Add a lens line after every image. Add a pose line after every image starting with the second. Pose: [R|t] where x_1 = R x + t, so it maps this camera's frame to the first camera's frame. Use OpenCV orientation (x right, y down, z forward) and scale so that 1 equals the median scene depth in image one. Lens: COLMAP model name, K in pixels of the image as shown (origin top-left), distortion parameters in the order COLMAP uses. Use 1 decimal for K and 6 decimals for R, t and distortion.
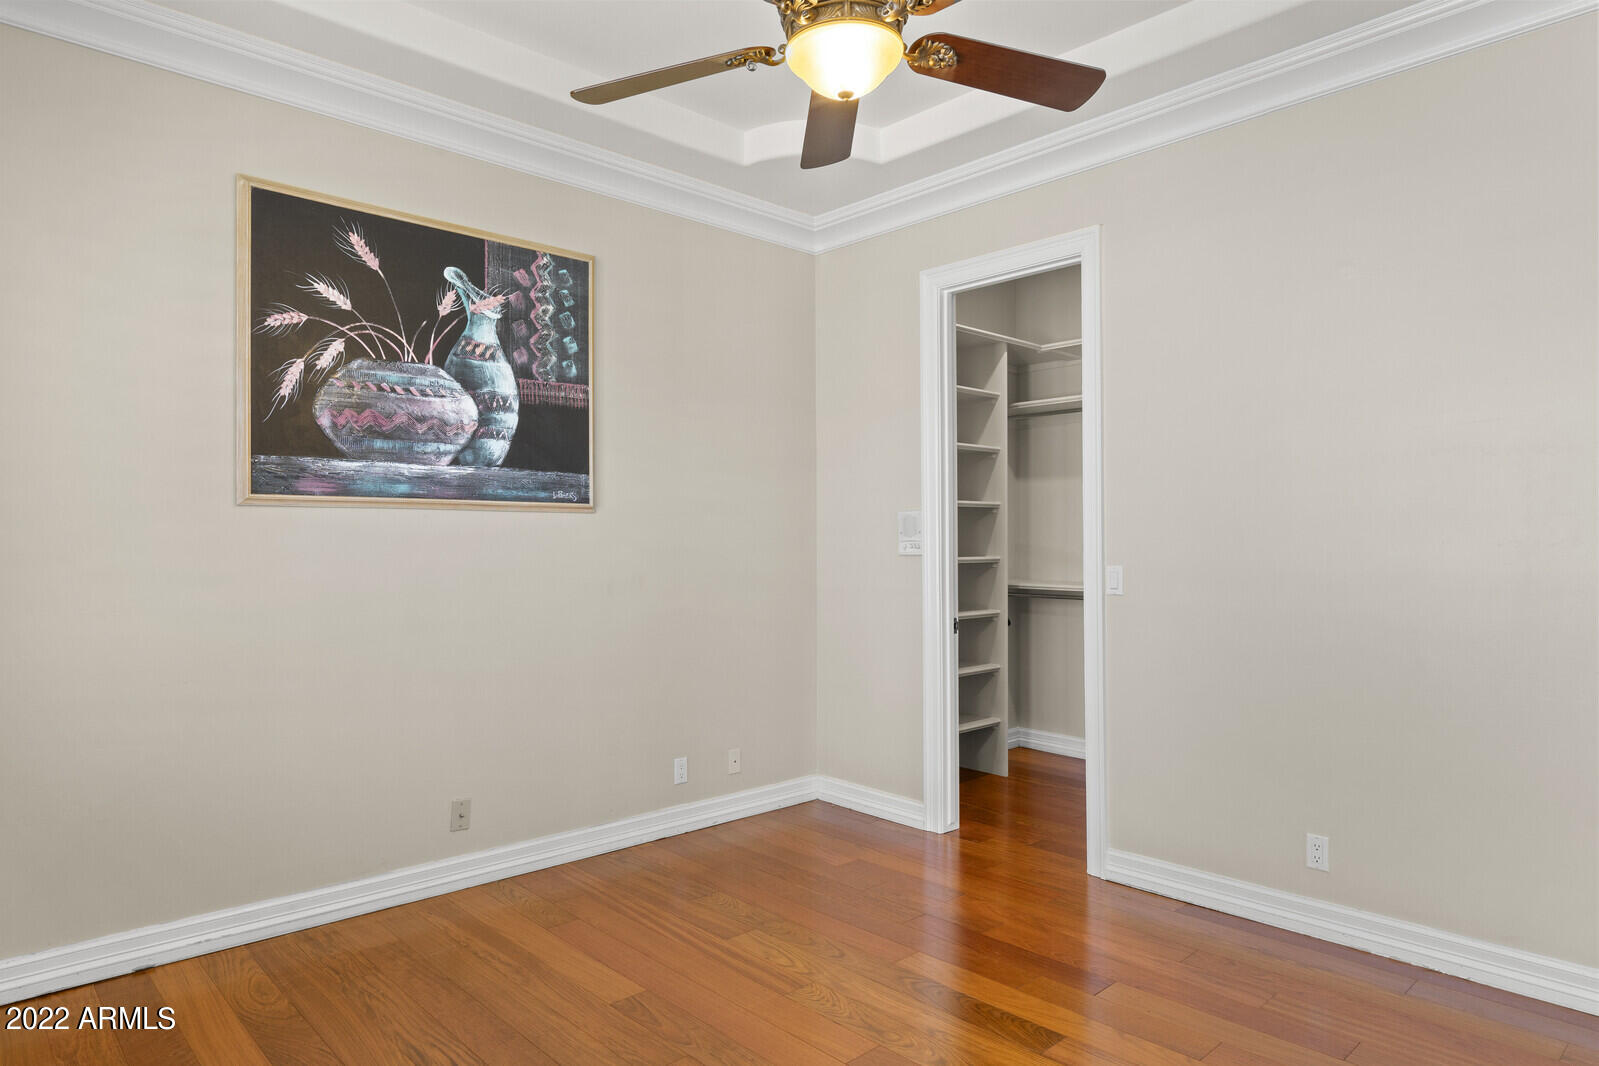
lens RADIAL K [[992.9, 0, 797.3], [0, 992.9, 530.4], [0, 0, 1]] dist [0.008354, -0.000139]
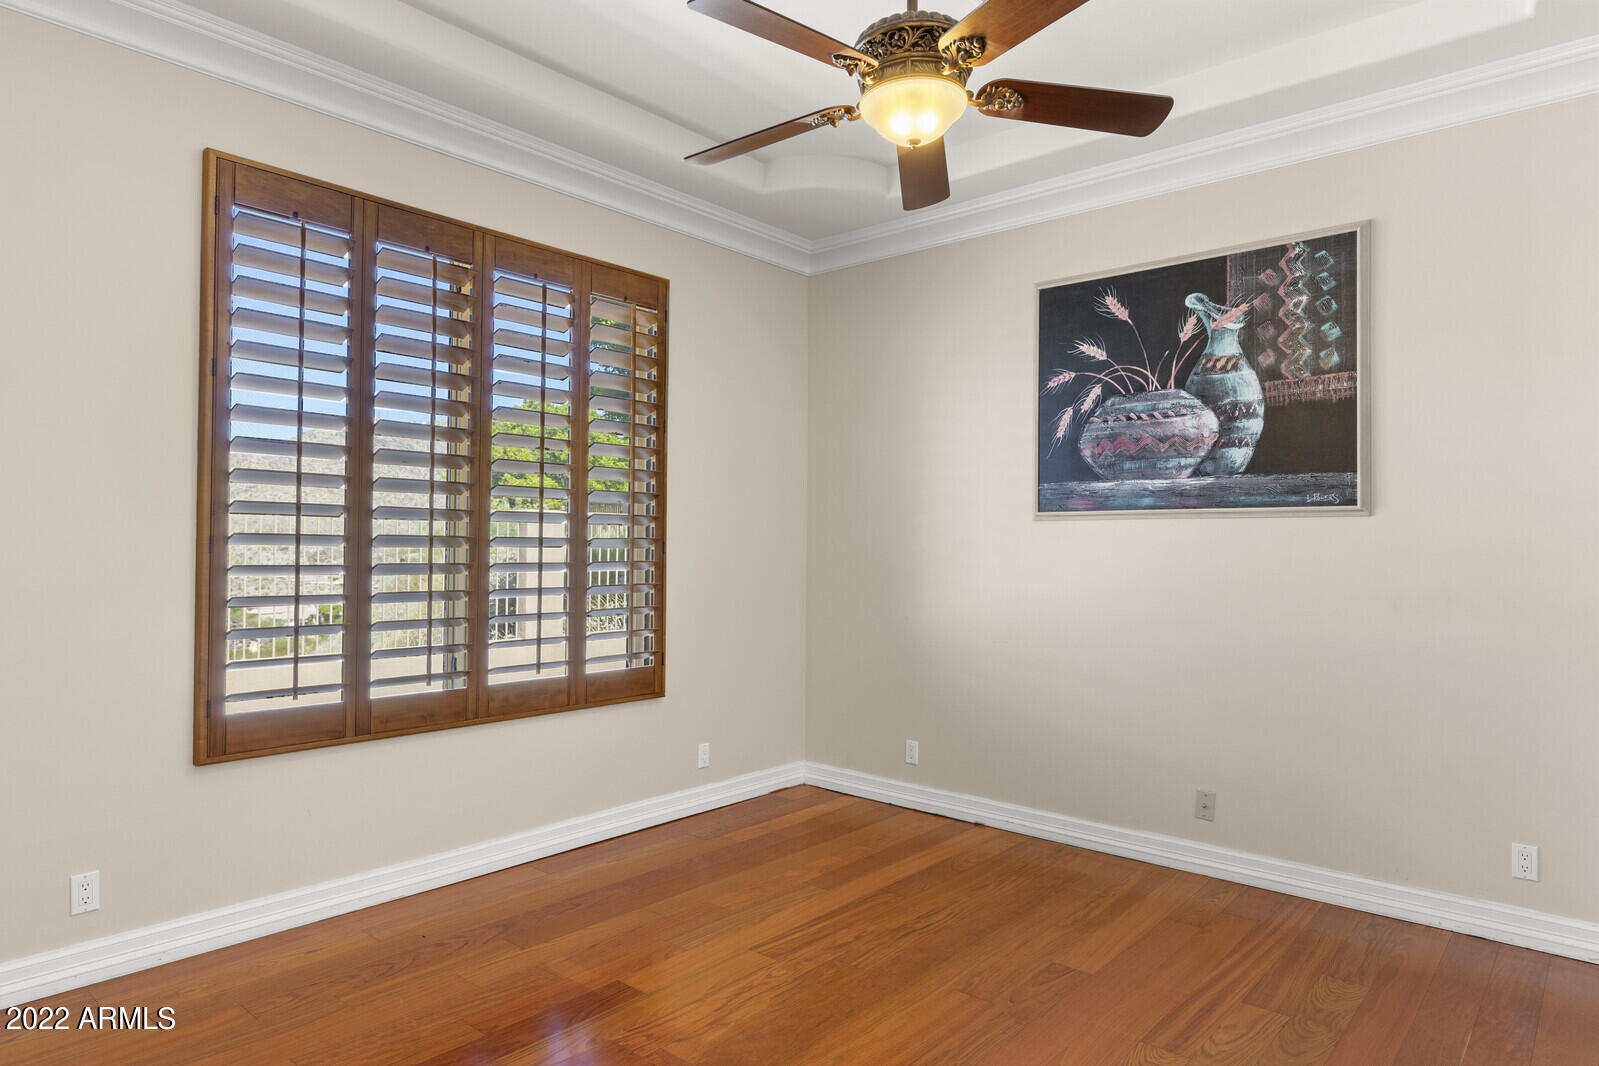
lens RADIAL K [[992.9, 0, 796.6], [0, 992.9, 538.3], [0, 0, 1]] dist [0.008354, -0.000139]
pose [[0.076071, -0.011262, -0.997039, 0.692277], [-0.000031, 0.999936, -0.011297, 0.013245], [0.997102, 0.000890, 0.076065, 0.485680]]
